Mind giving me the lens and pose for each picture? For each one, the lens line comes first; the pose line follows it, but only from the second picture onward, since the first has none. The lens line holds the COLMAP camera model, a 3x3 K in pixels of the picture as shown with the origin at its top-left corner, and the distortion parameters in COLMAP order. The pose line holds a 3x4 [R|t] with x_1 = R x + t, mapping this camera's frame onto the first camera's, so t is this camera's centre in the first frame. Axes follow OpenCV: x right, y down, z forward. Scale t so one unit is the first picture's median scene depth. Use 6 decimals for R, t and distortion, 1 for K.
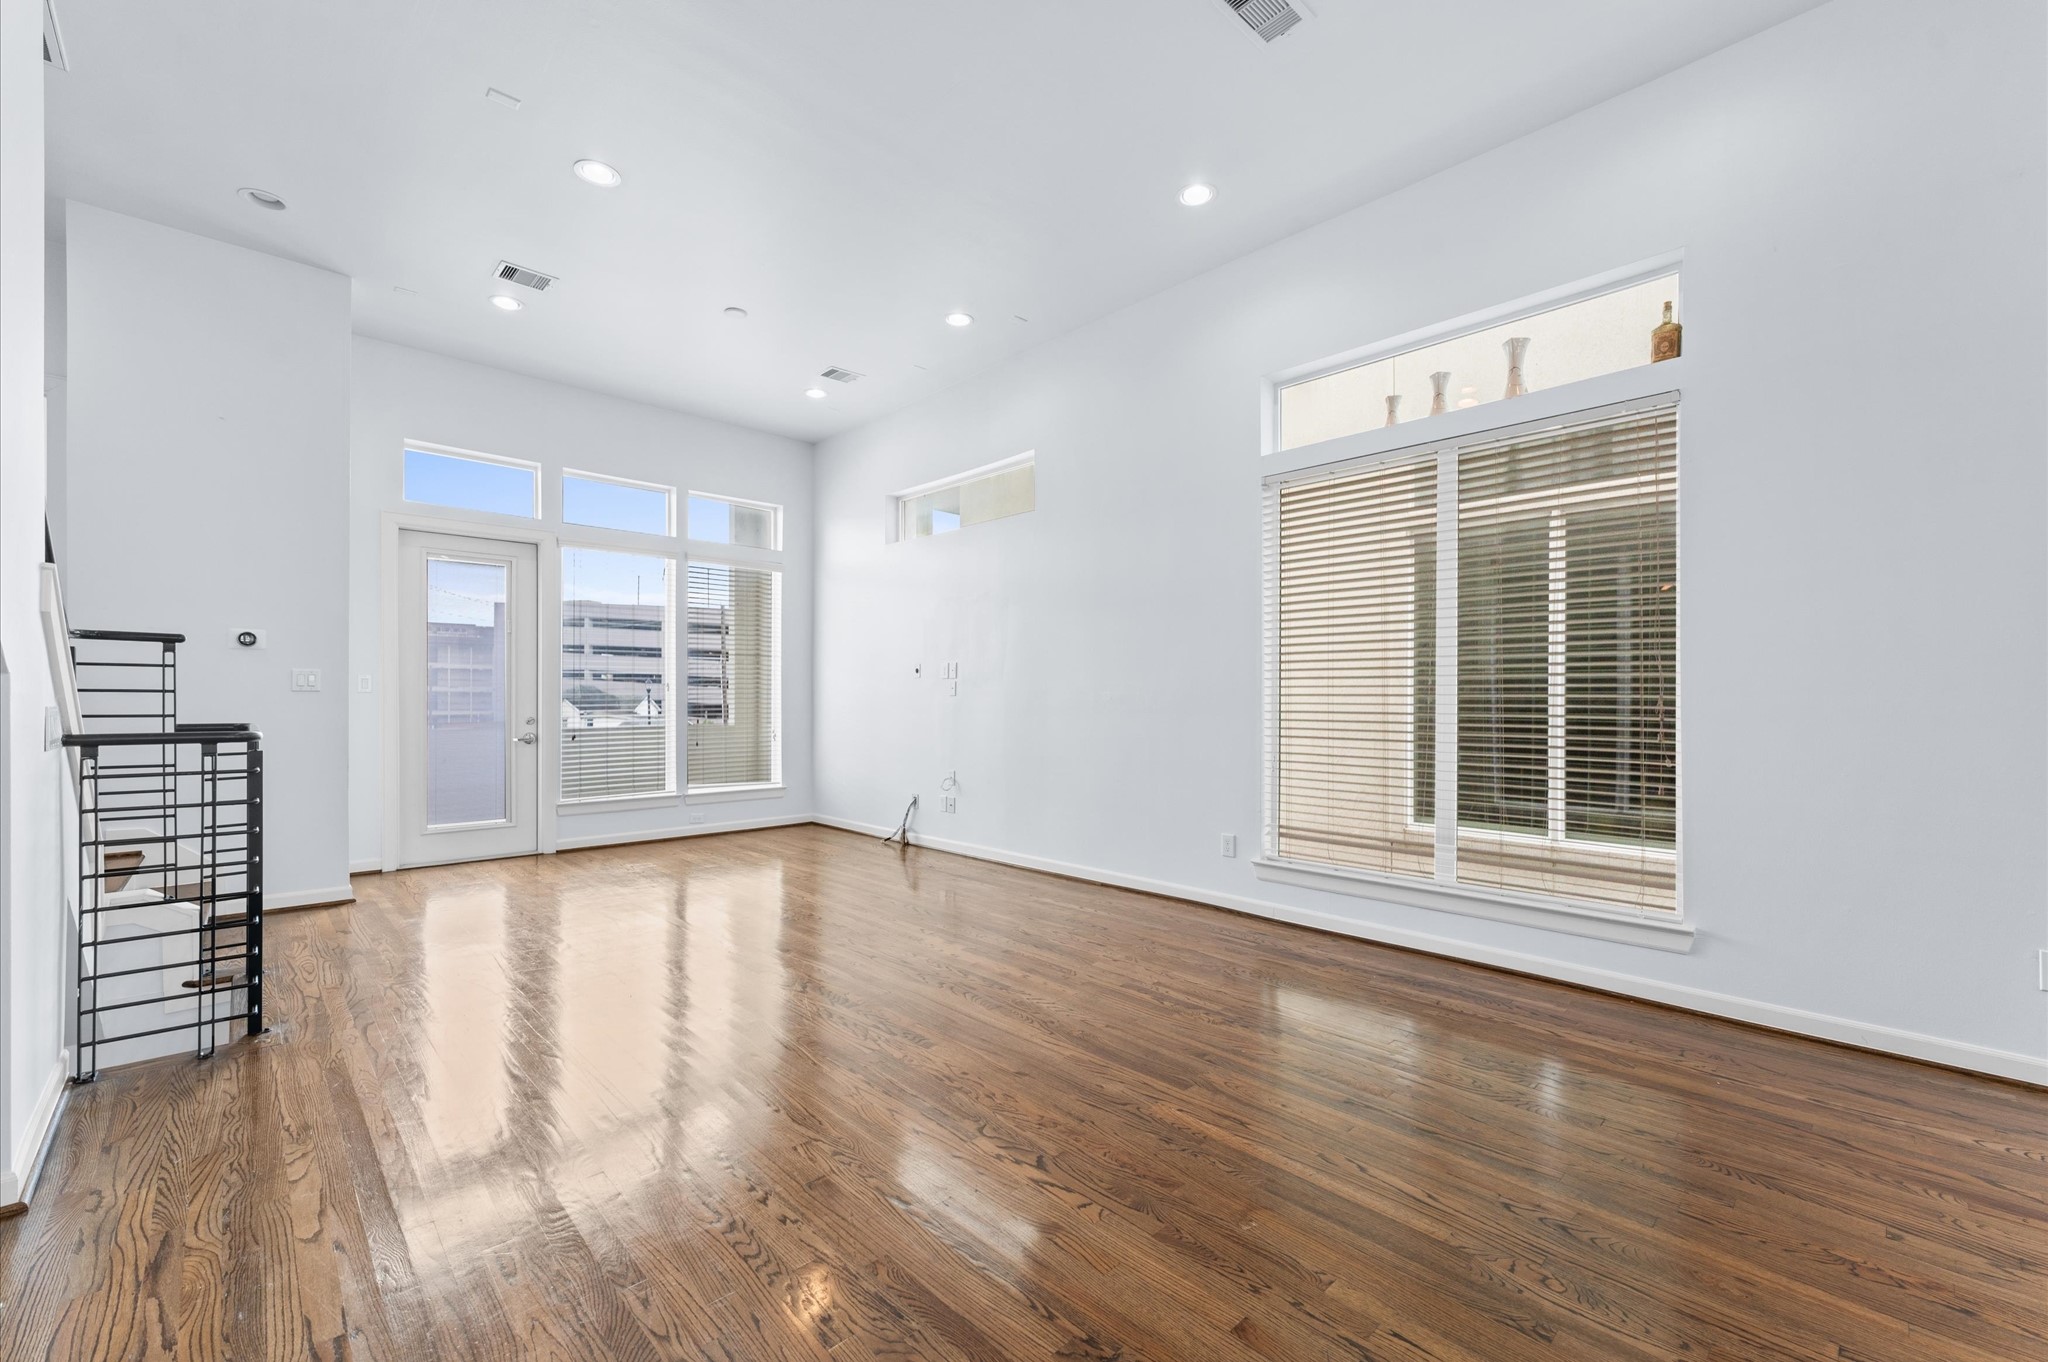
lens RADIAL K [[827.0, 0, 1024.7], [0, 827.0, 687.3], [0, 0, 1]] dist [0.000873, 0.000556]
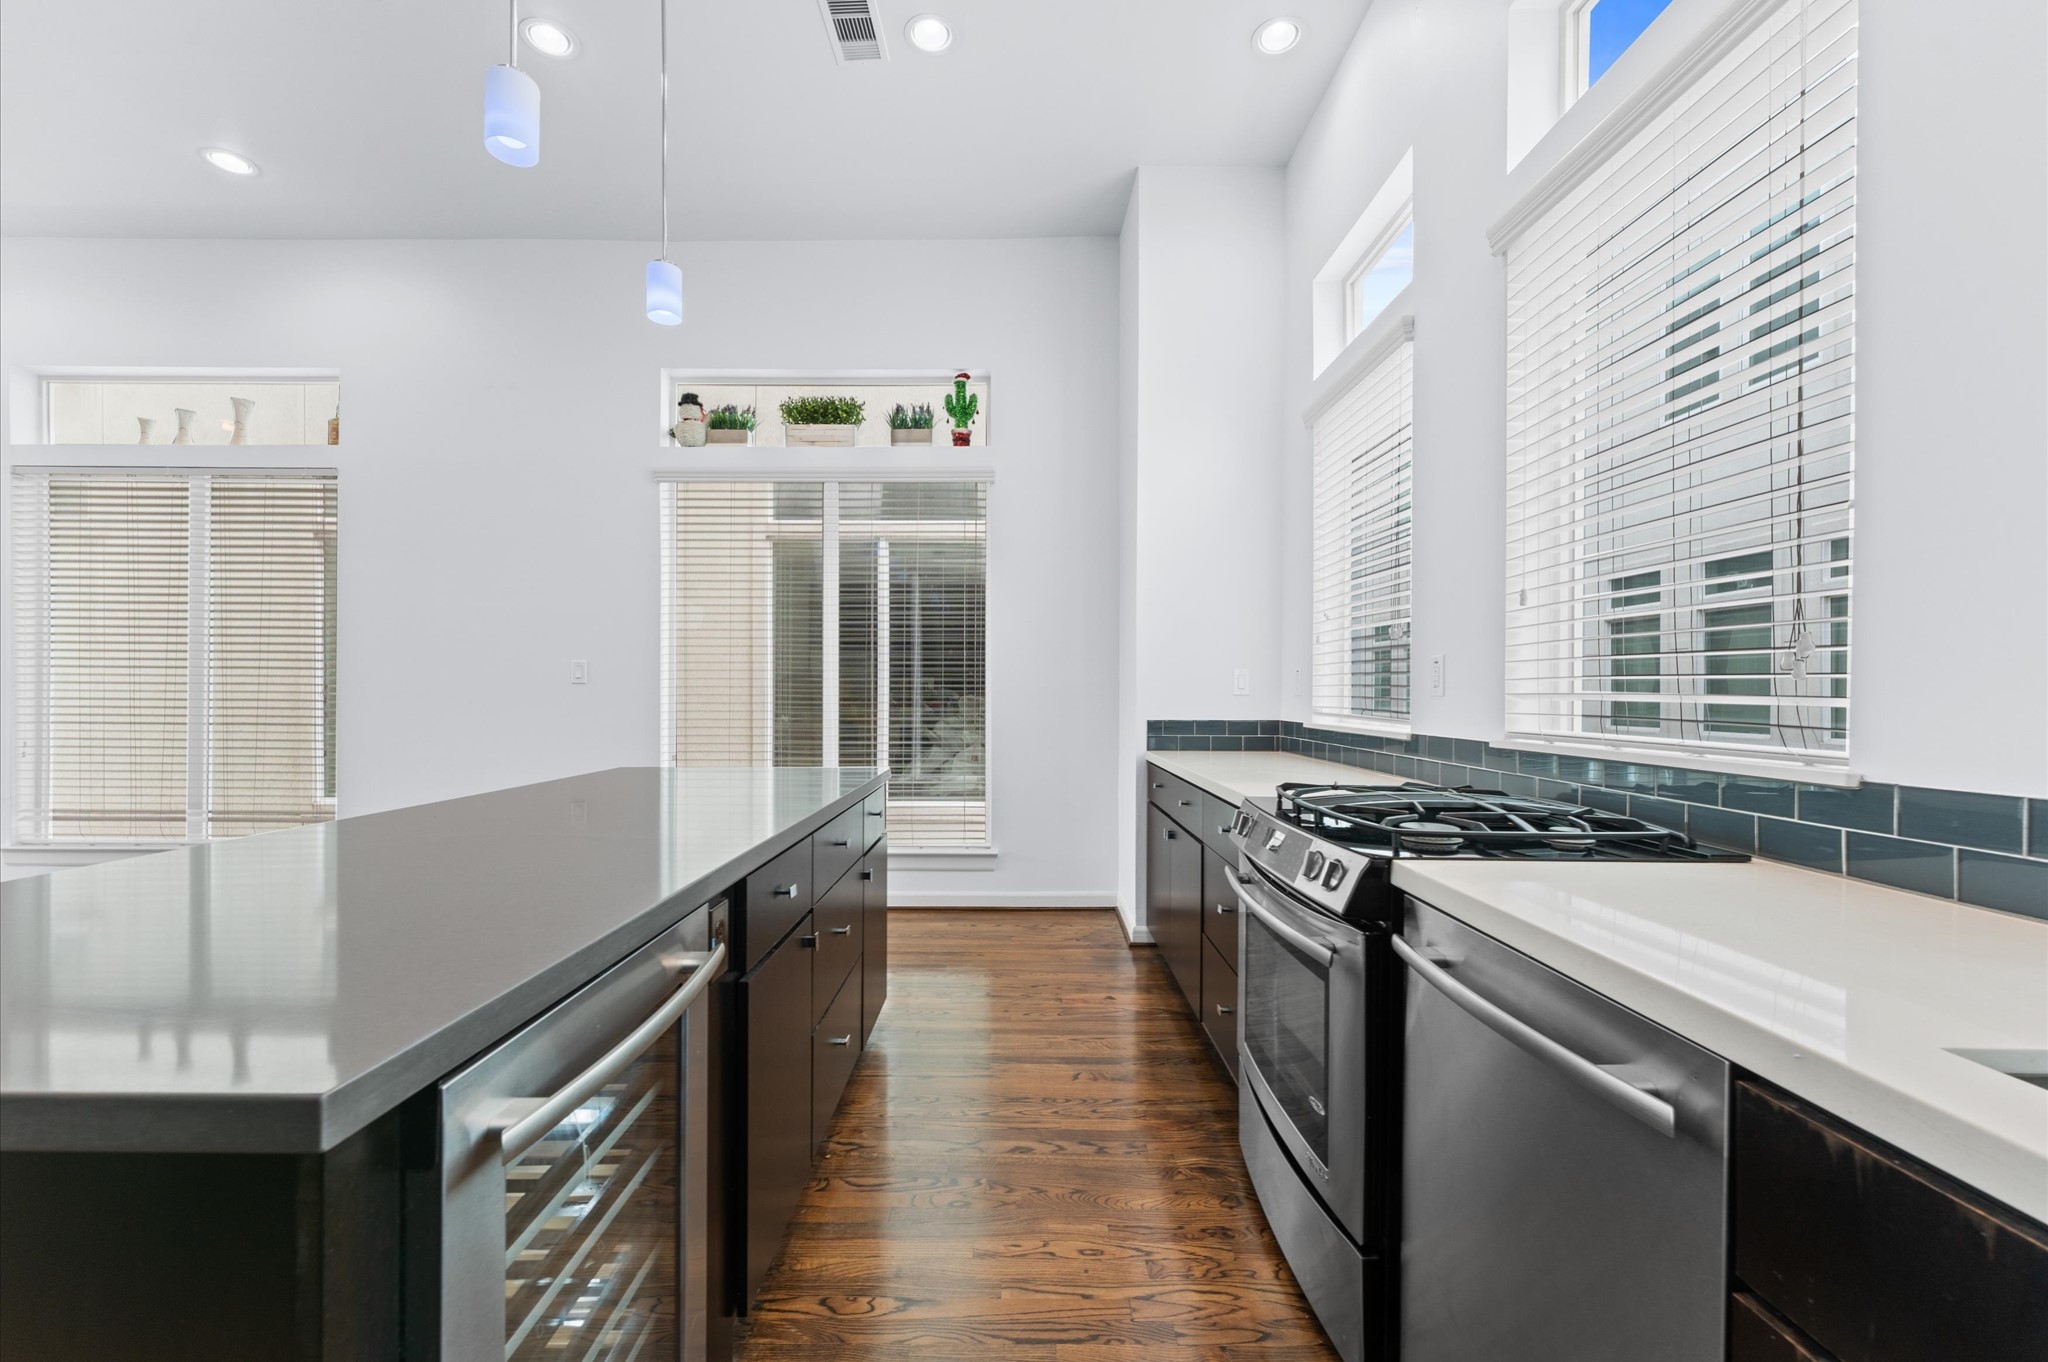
lens RADIAL K [[816.3, 0, 1014.4], [0, 816.3, 688.3], [0, 0, 1]] dist [0.001973, 0.000219]
pose [[0.699897, 0.004964, 0.714227, 0.416648], [-0.013953, 0.999880, 0.006723, -0.006264], [-0.714108, -0.014671, 0.699882, -0.554385]]
